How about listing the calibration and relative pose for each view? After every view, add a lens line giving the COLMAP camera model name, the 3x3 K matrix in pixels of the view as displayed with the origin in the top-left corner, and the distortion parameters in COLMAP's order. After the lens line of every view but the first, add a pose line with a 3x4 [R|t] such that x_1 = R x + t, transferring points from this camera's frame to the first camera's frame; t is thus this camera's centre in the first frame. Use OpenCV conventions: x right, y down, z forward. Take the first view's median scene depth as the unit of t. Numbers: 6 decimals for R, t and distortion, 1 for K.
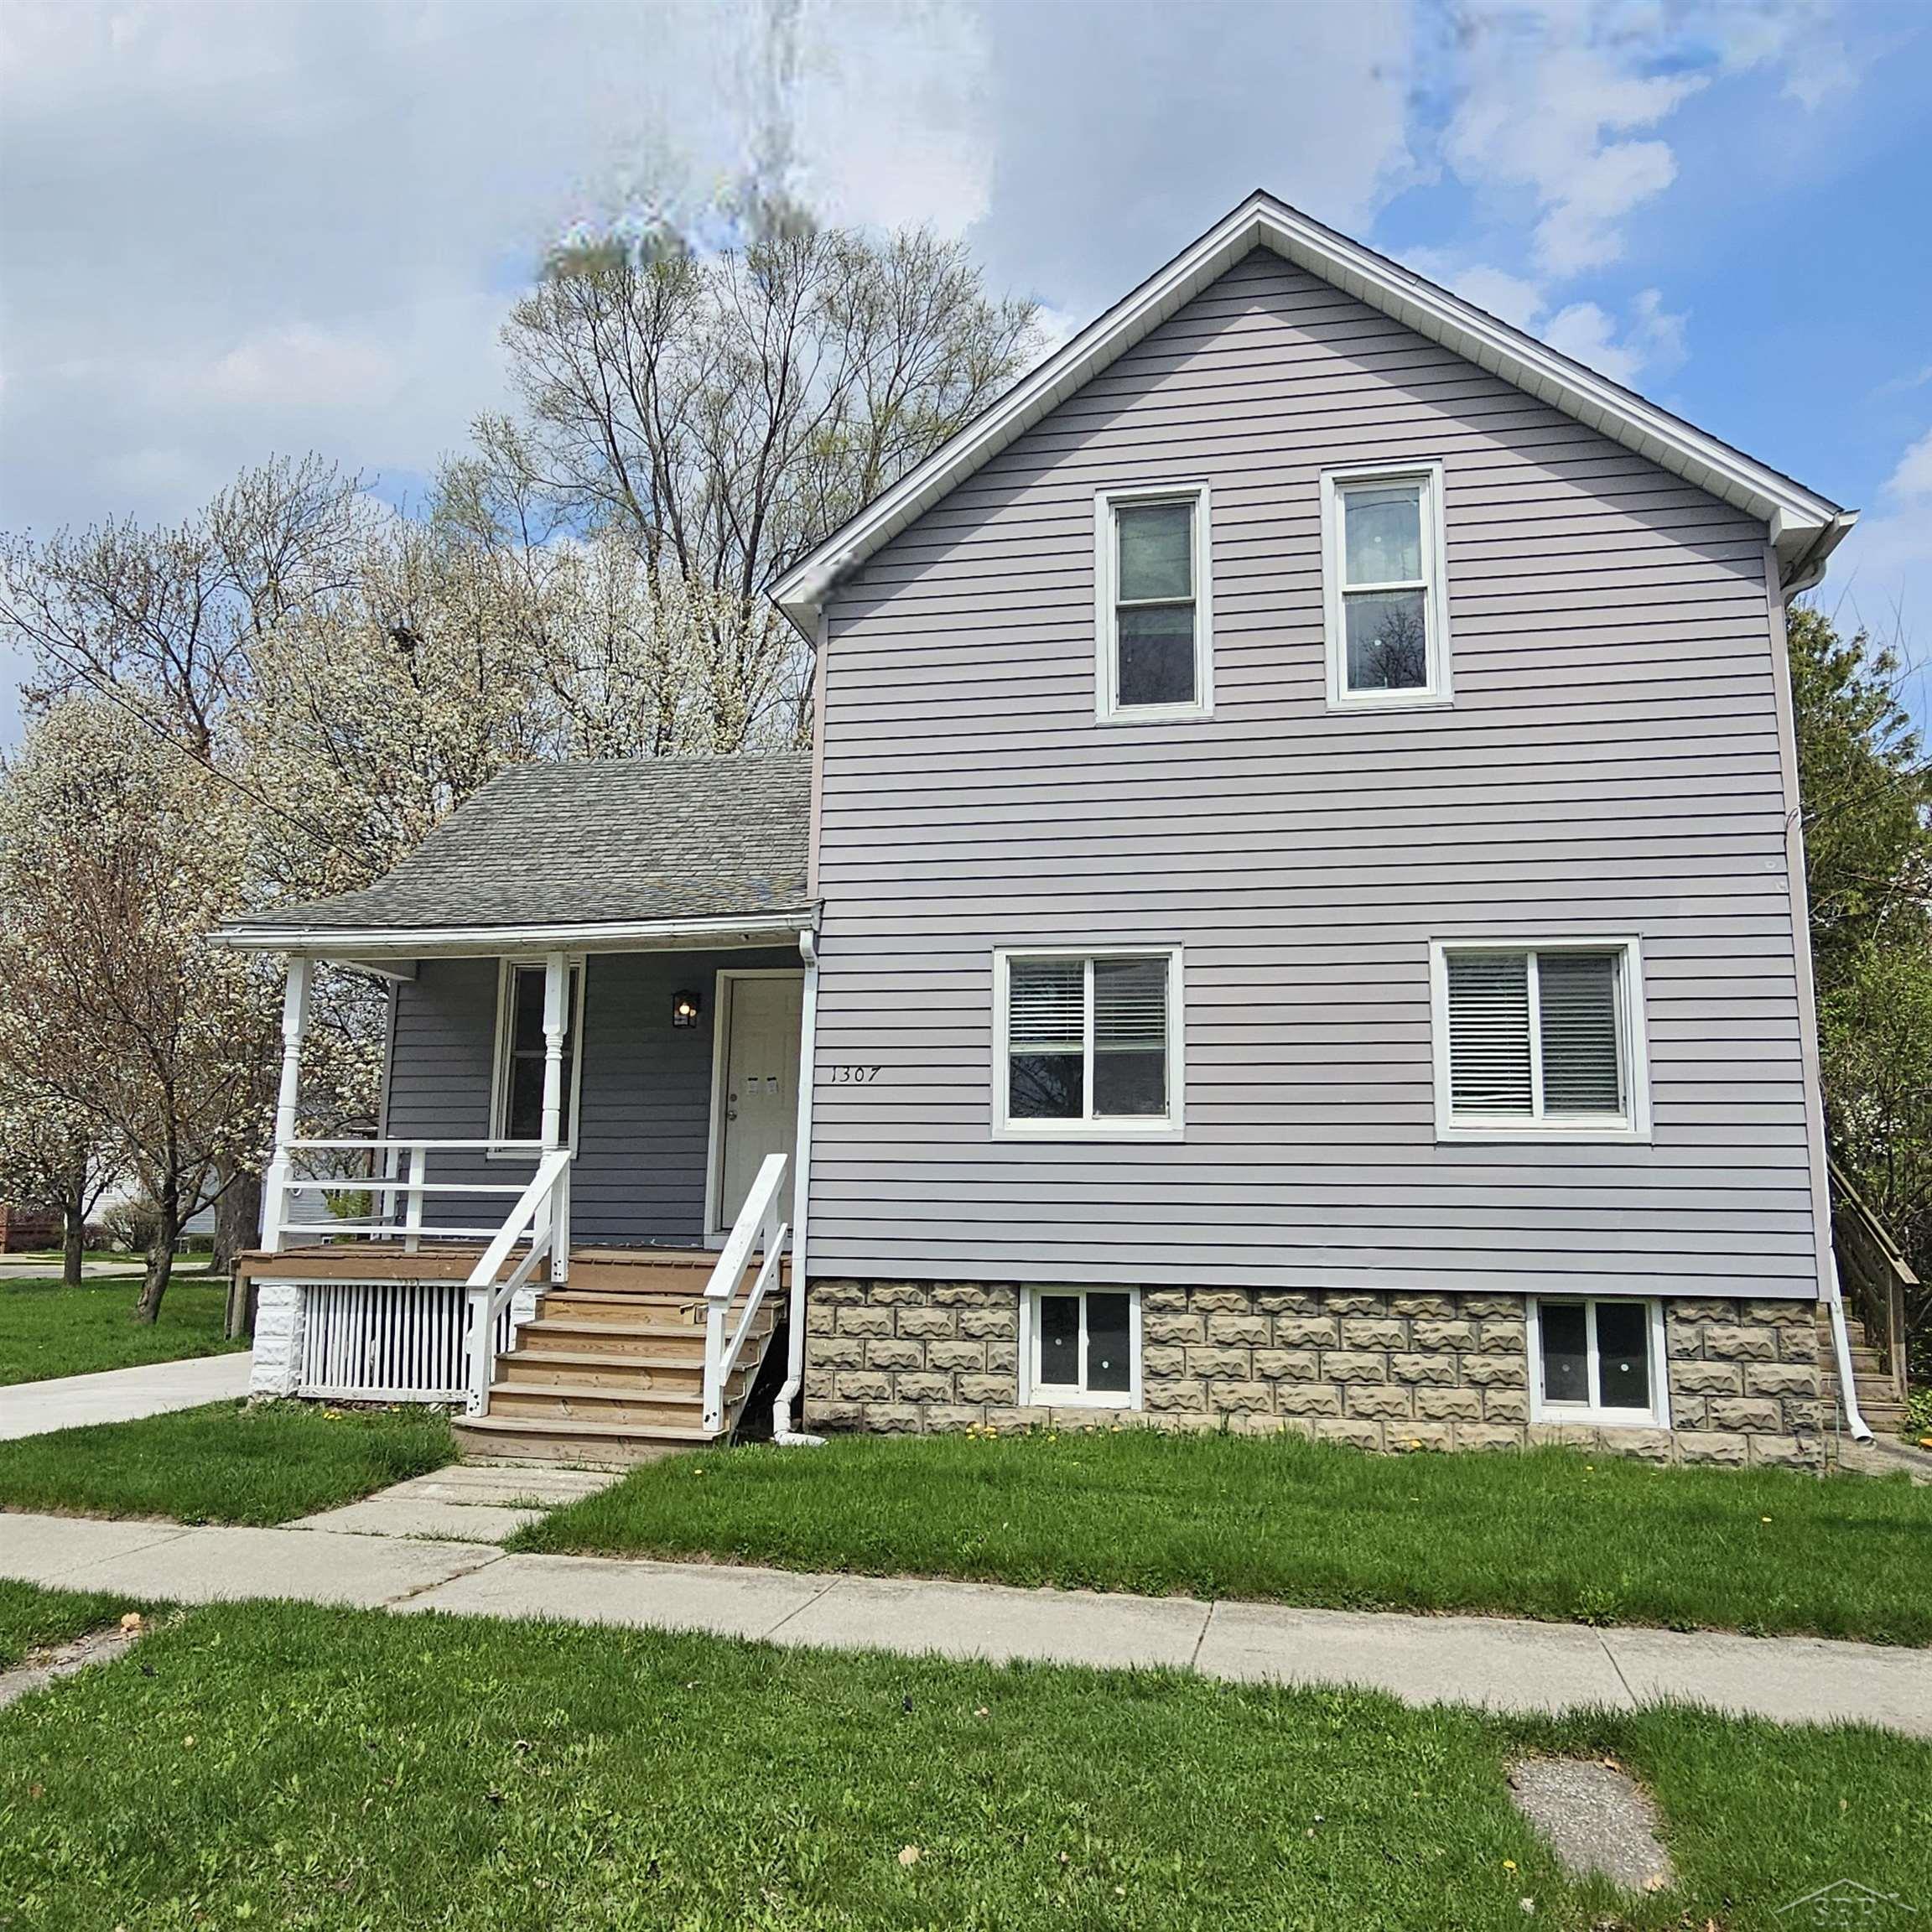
lens RADIAL K [[1586.0, 0, 966.5], [0, 1586.0, 977.3], [0, 0, 1]] dist [-0.011739, -0.006869]
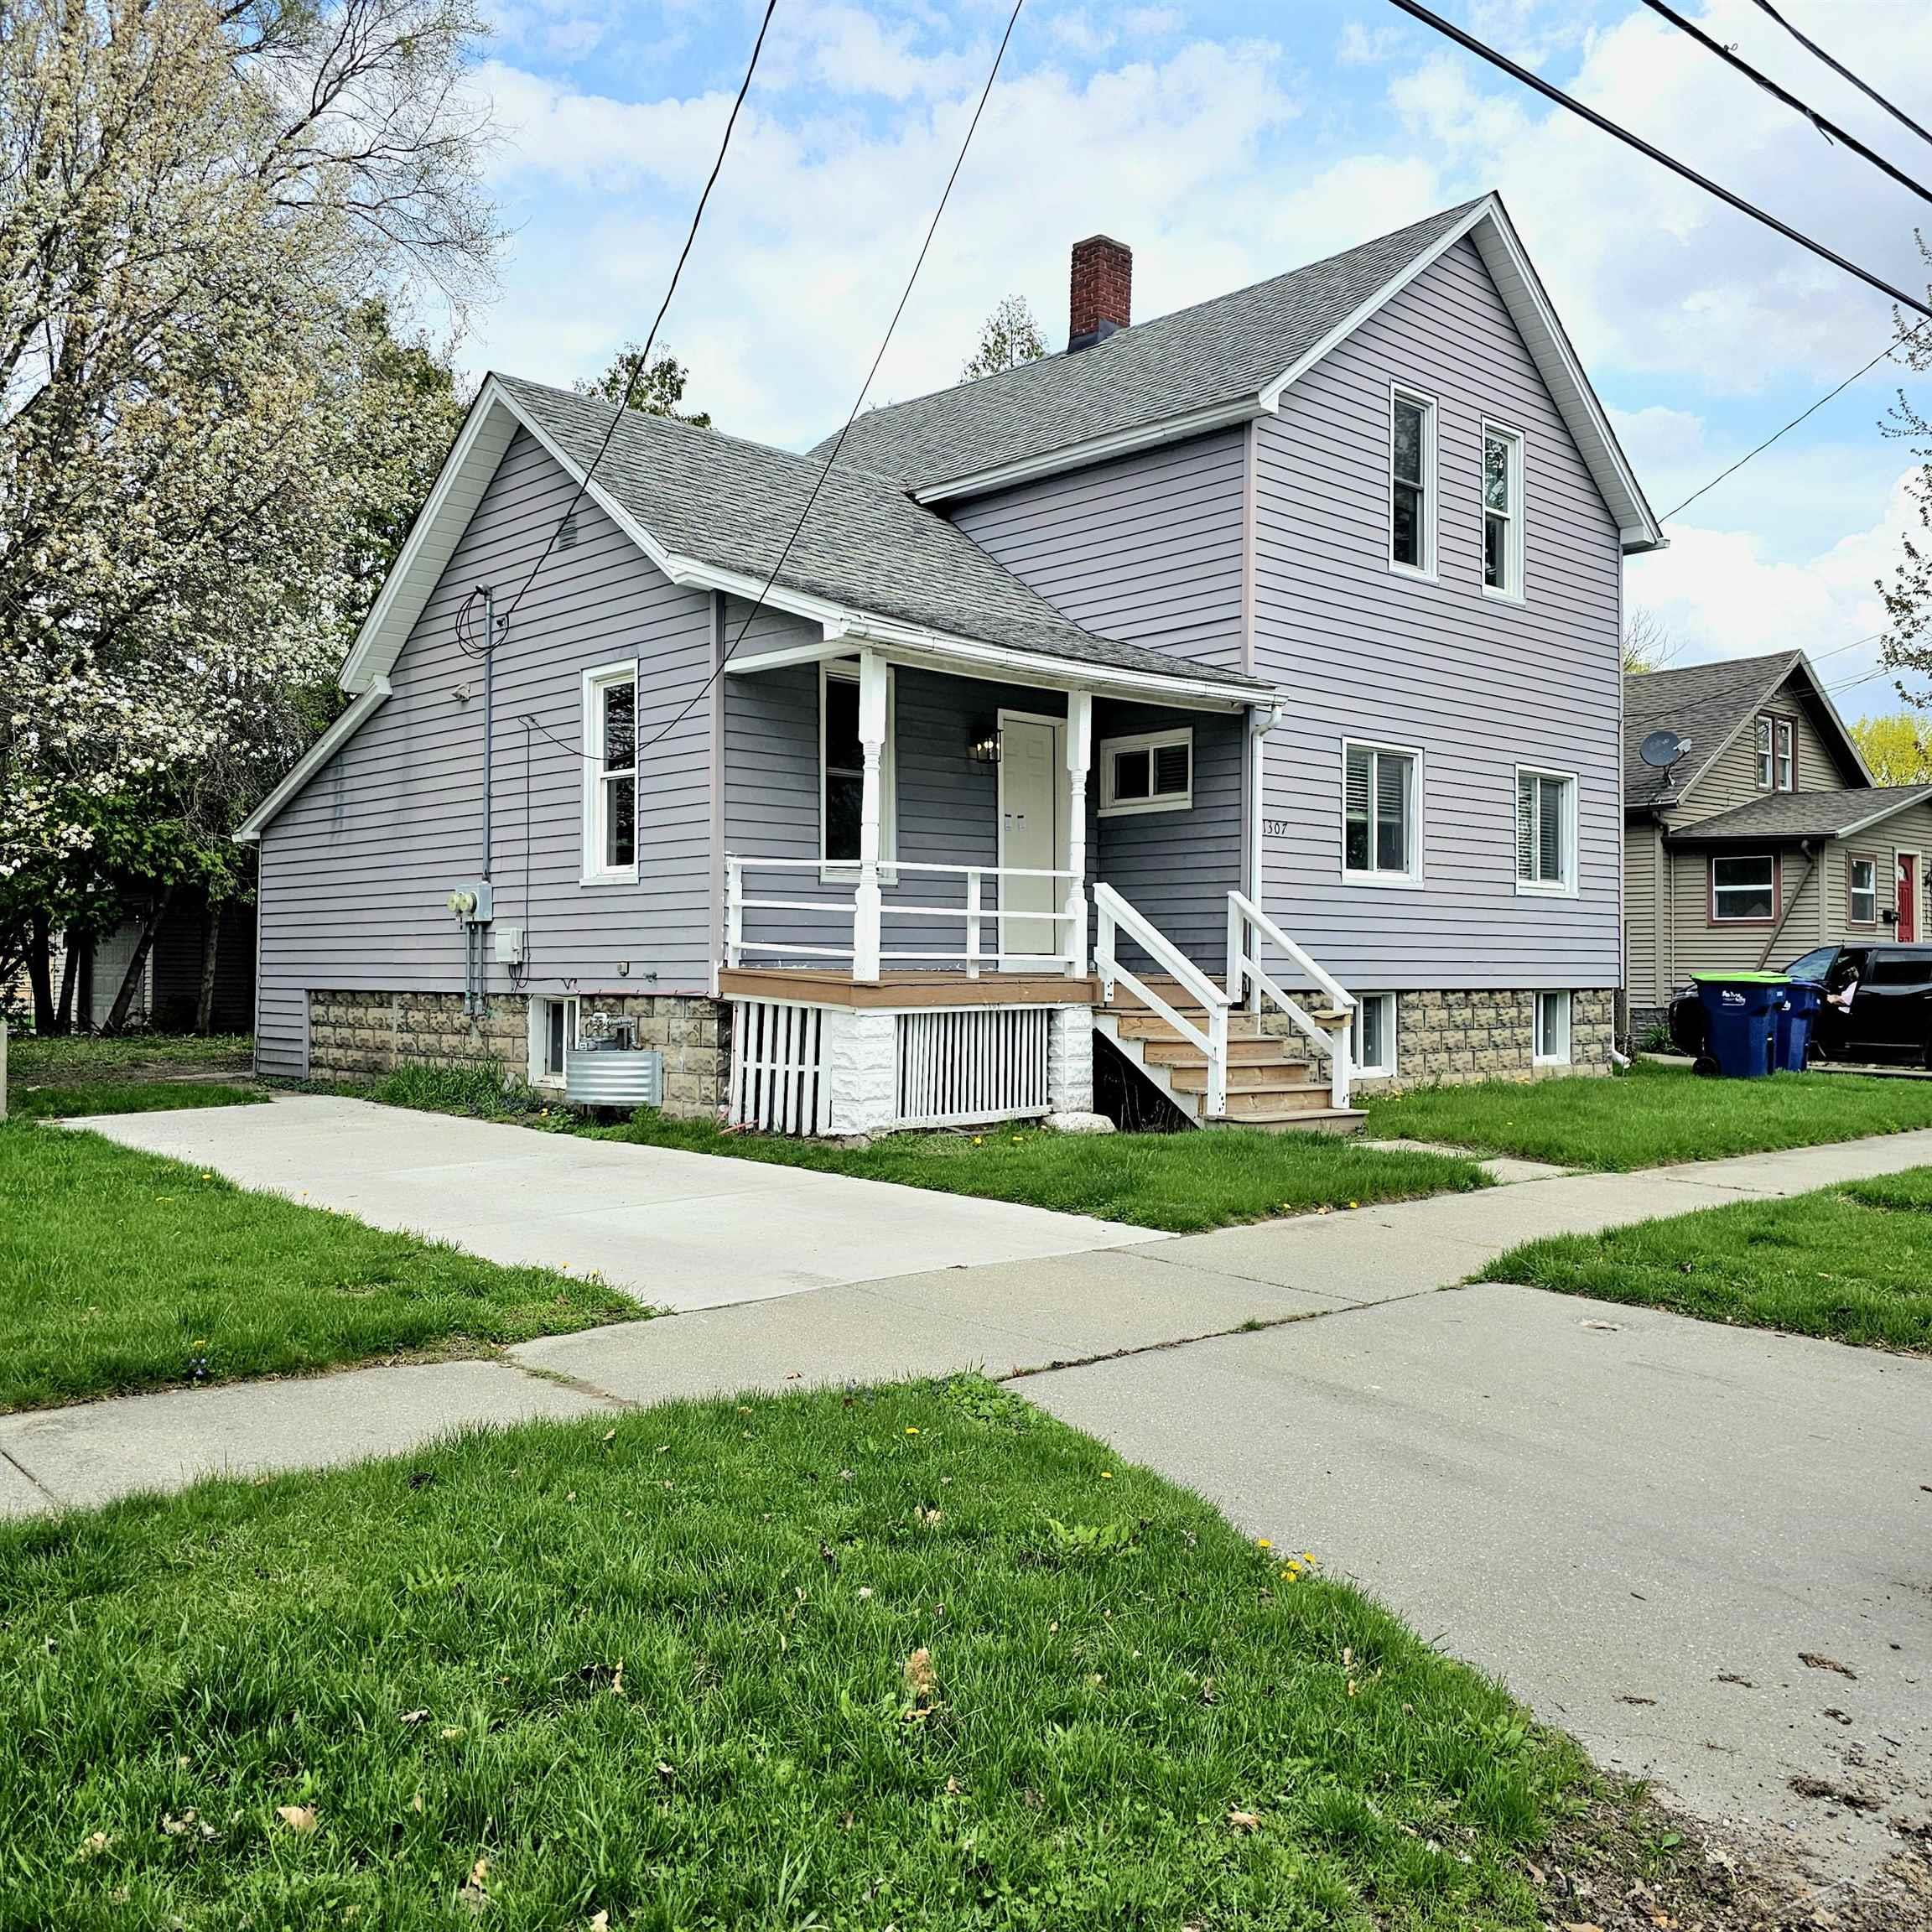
lens RADIAL K [[1772.1, 0, 968.9], [0, 1772.1, 968.8], [0, 0, 1]] dist [0.016197, 0.000000]
pose [[0.576606, -0.012494, 0.816927, -1.359553], [-0.126287, 0.986503, 0.104224, 0.057105], [-0.807203, -0.163264, 0.567246, 0.403013]]
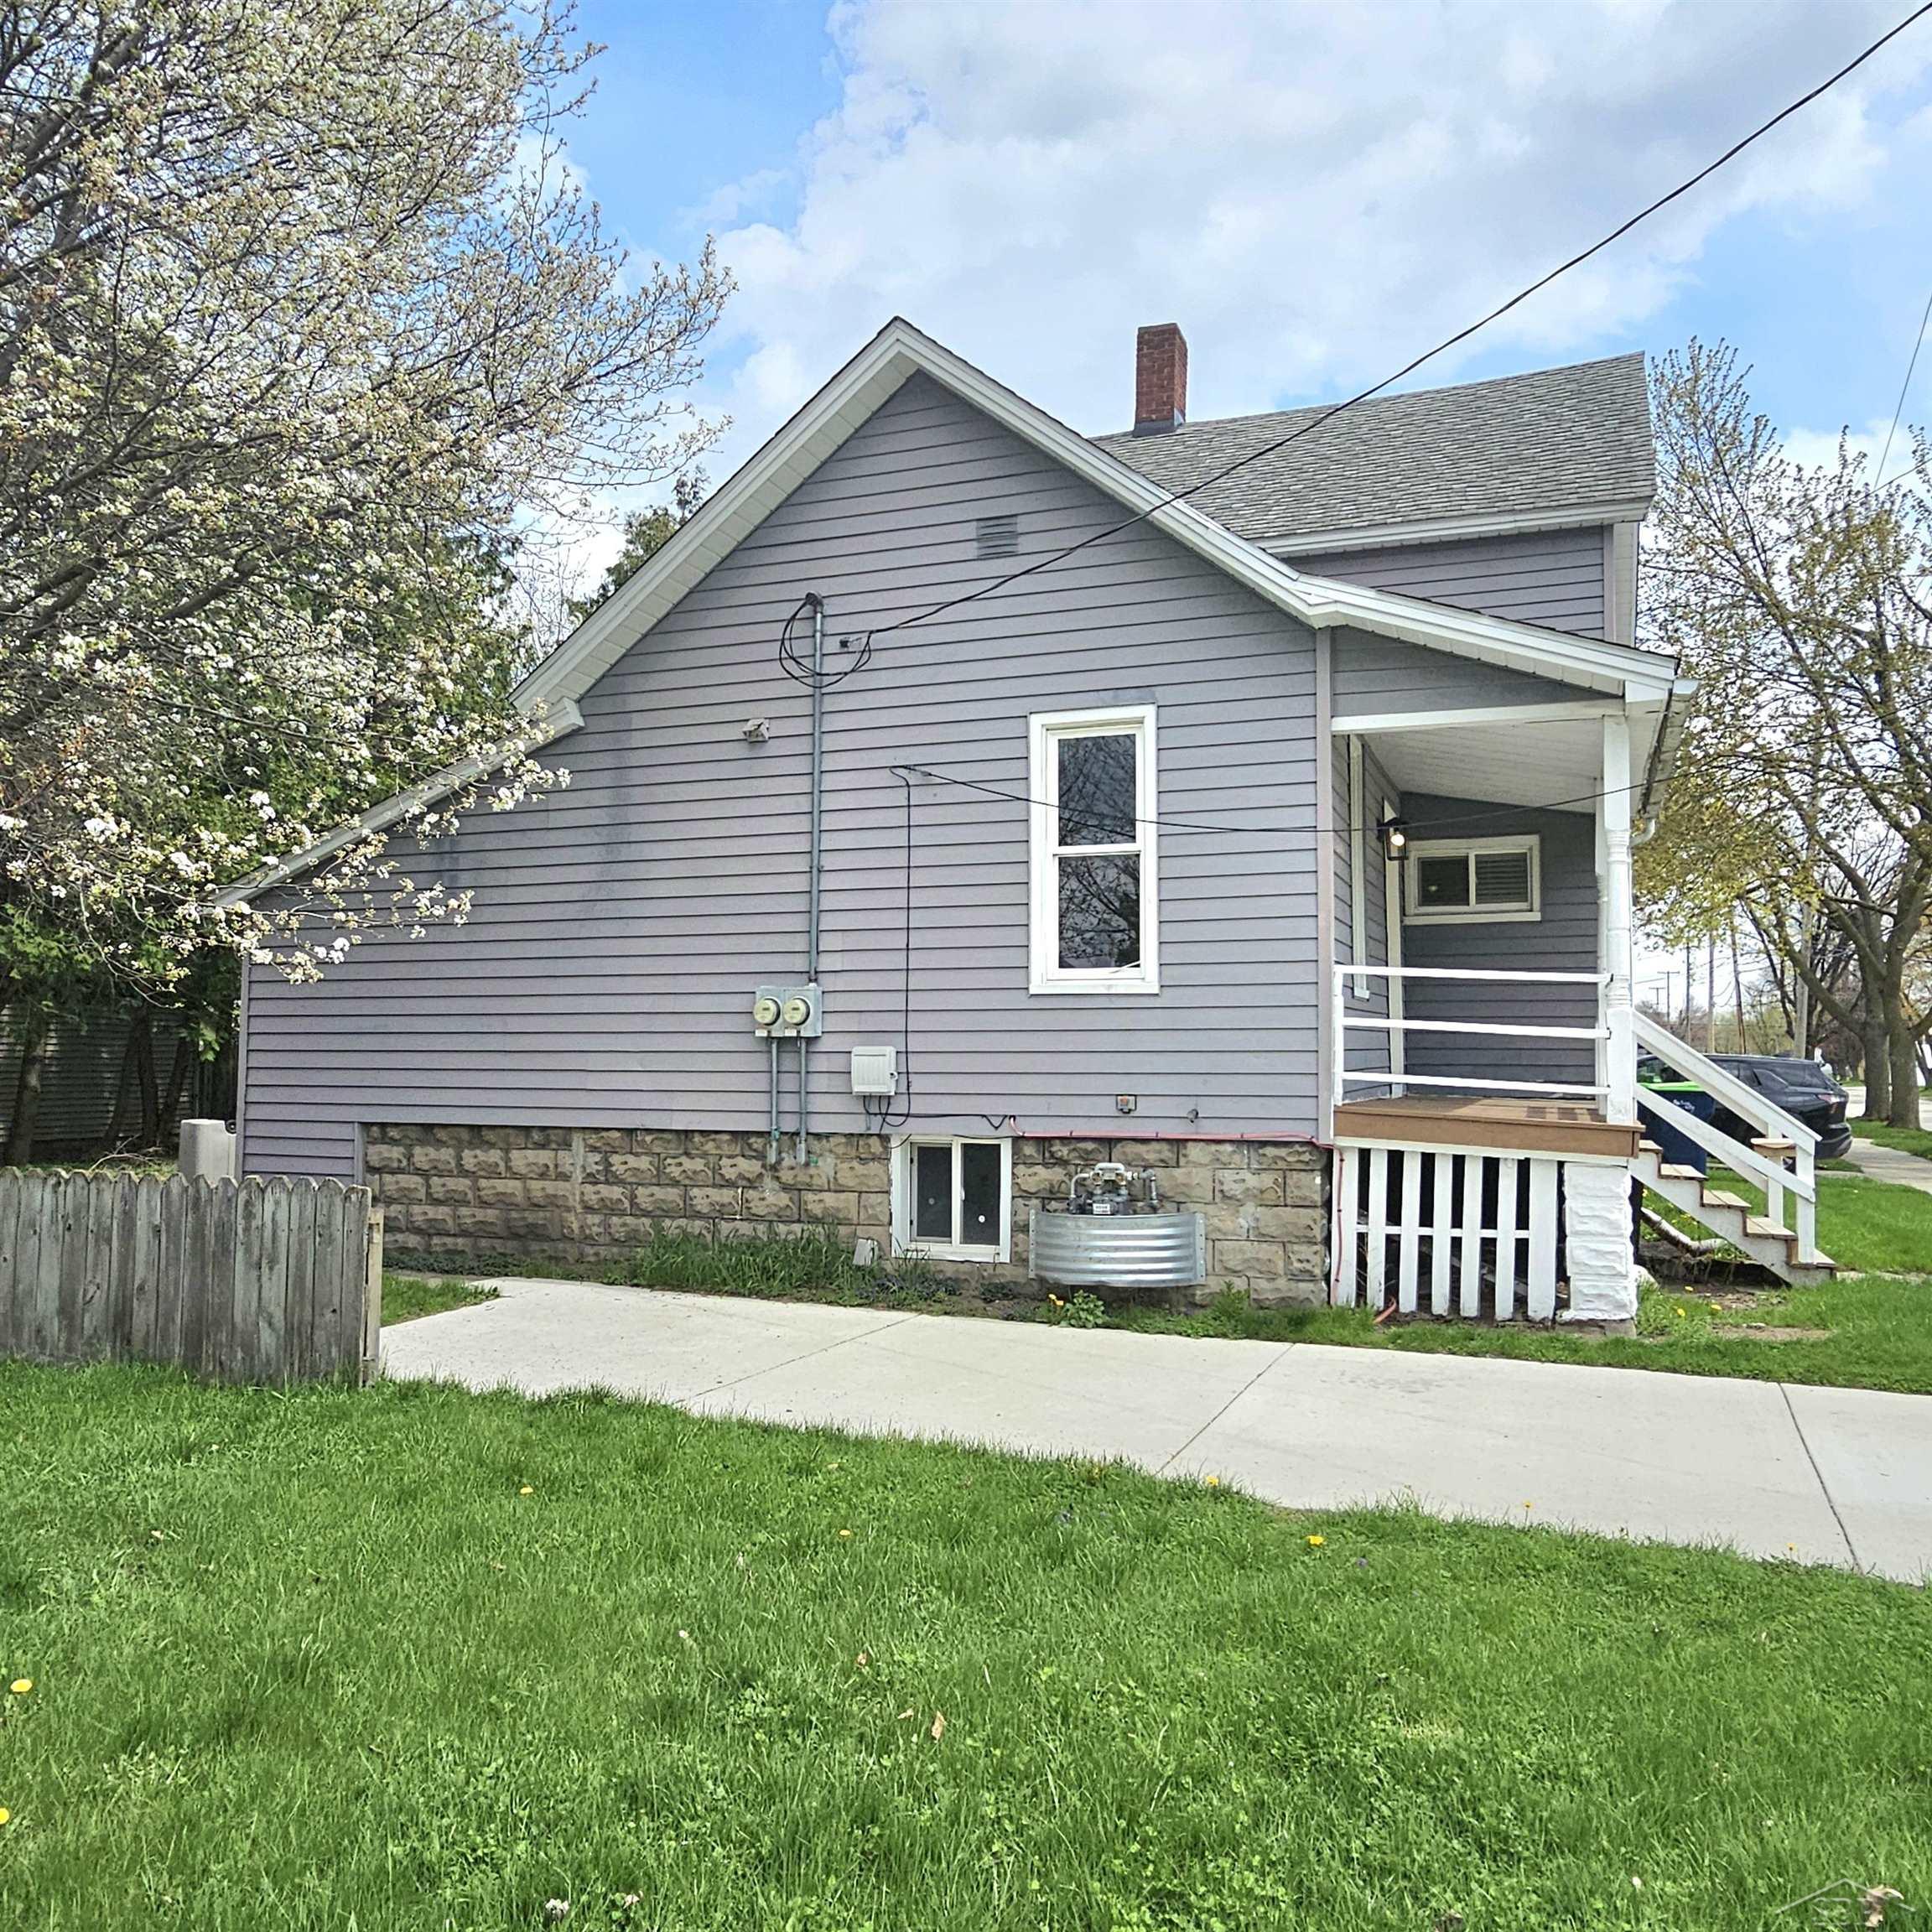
lens RADIAL K [[1586.0, 0, 965.6], [0, 1586.0, 960.9], [0, 0, 1]] dist [-0.011739, -0.006869]
pose [[0.177299, 0.045638, 0.983098, -1.337246], [-0.160637, 0.986870, -0.016843, 0.179029], [-0.970959, -0.154936, 0.182303, 1.315705]]
